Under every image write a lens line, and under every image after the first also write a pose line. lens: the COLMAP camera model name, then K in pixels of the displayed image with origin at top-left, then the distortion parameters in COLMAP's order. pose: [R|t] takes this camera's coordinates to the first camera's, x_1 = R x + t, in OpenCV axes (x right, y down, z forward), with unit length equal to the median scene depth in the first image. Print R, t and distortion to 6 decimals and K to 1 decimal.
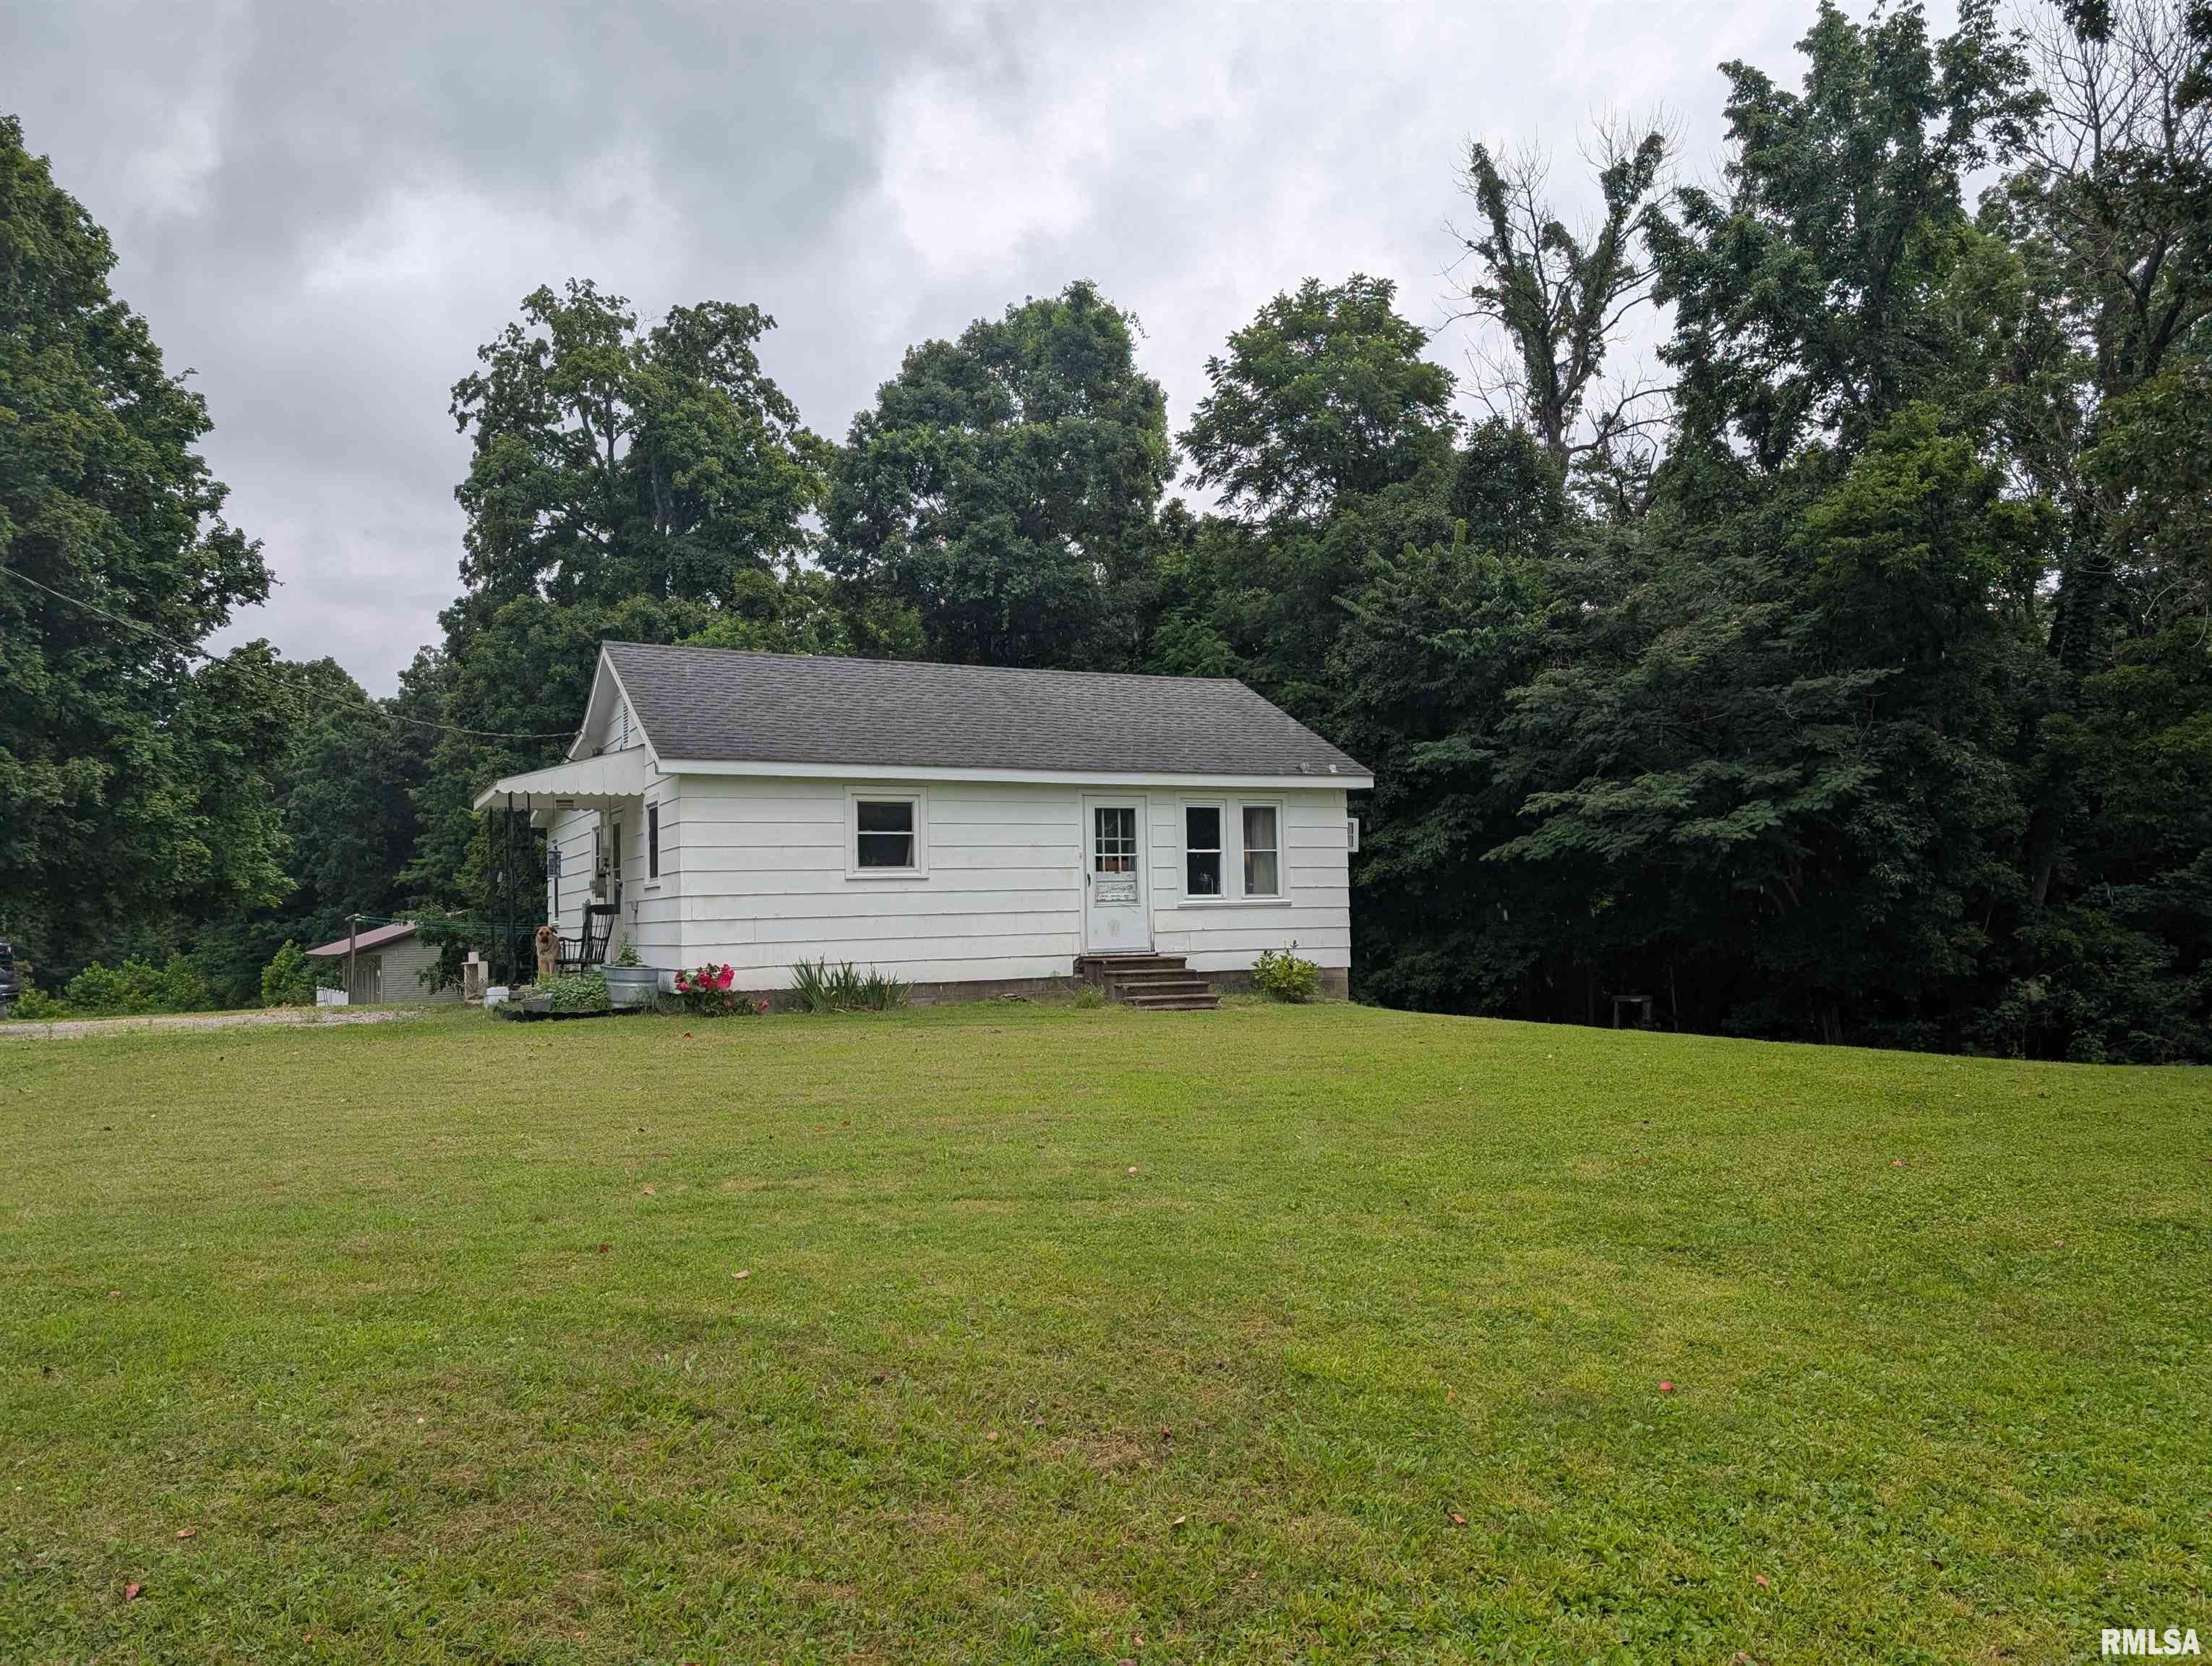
lens RADIAL K [[1538.6, 0, 1109.1], [0, 1538.6, 897.2], [0, 0, 1]] dist [0.009102, 0.000461]
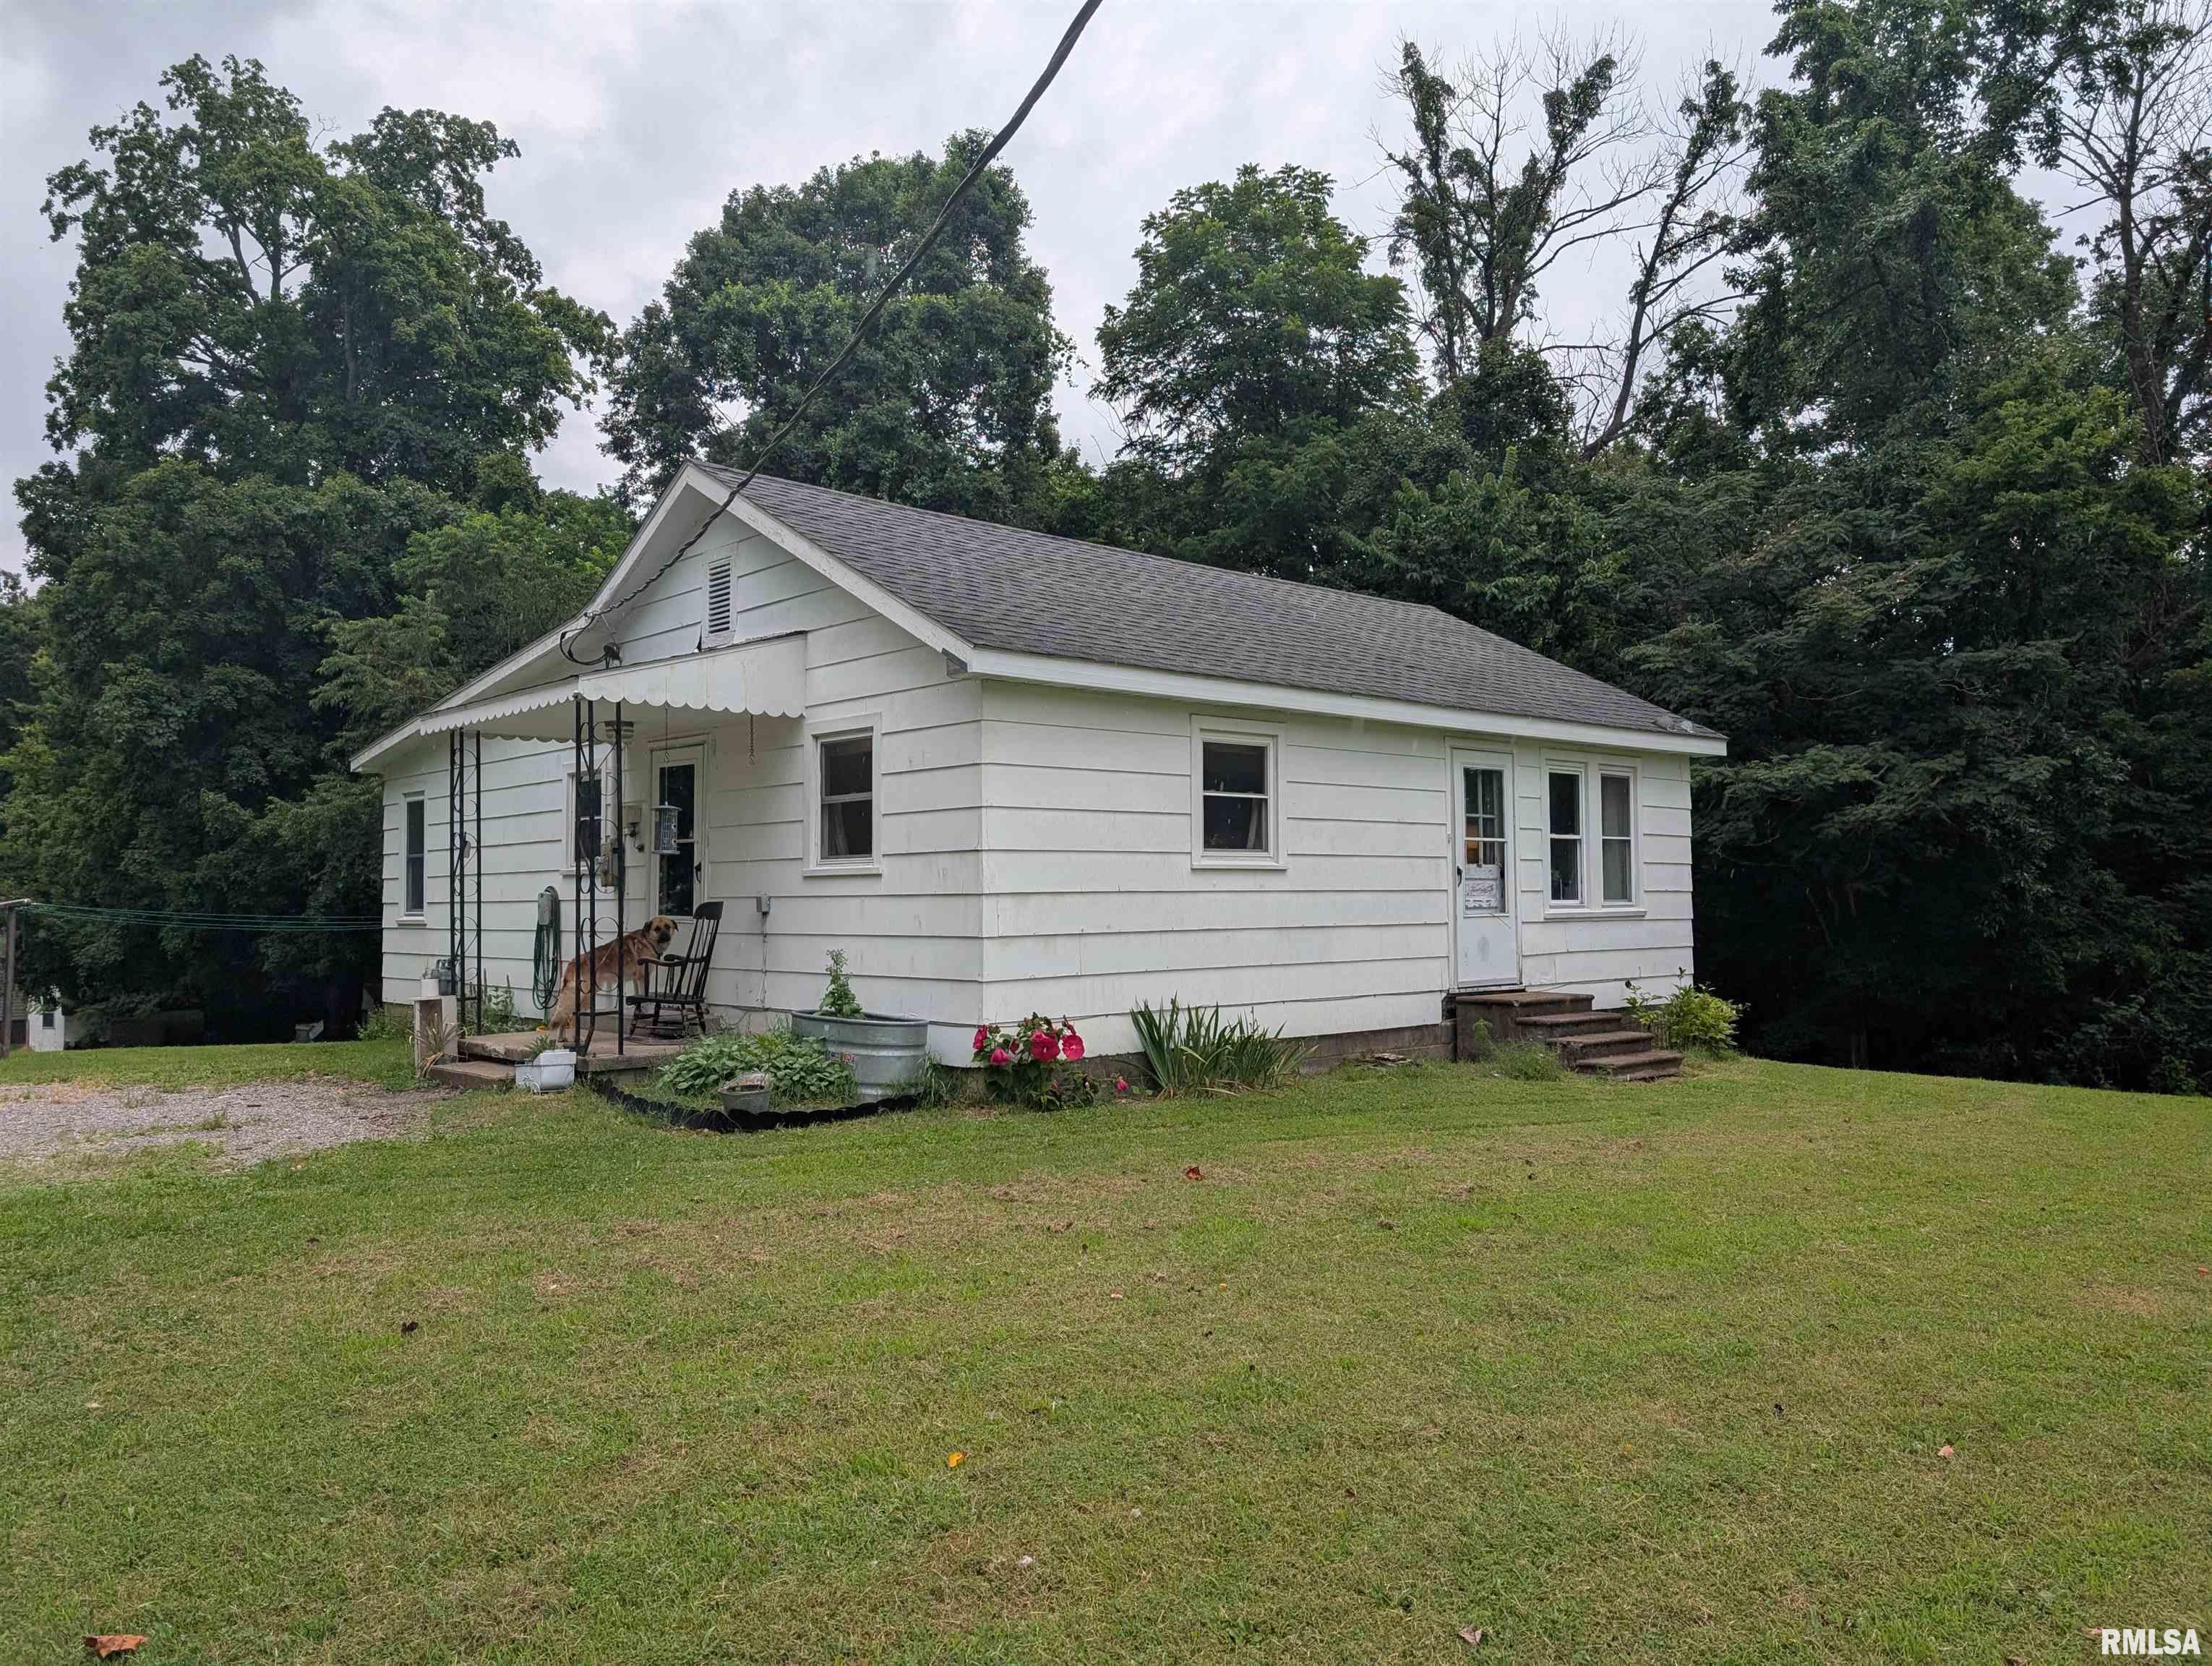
lens RADIAL K [[1575.2, 0, 1102.8], [0, 1575.2, 859.4], [0, 0, 1]] dist [0.028984, -0.025656]
pose [[0.966480, 0.022602, 0.255743, -0.160633], [-0.018801, 0.999674, -0.017301, -0.001842], [-0.256051, 0.011913, 0.966590, 0.182016]]
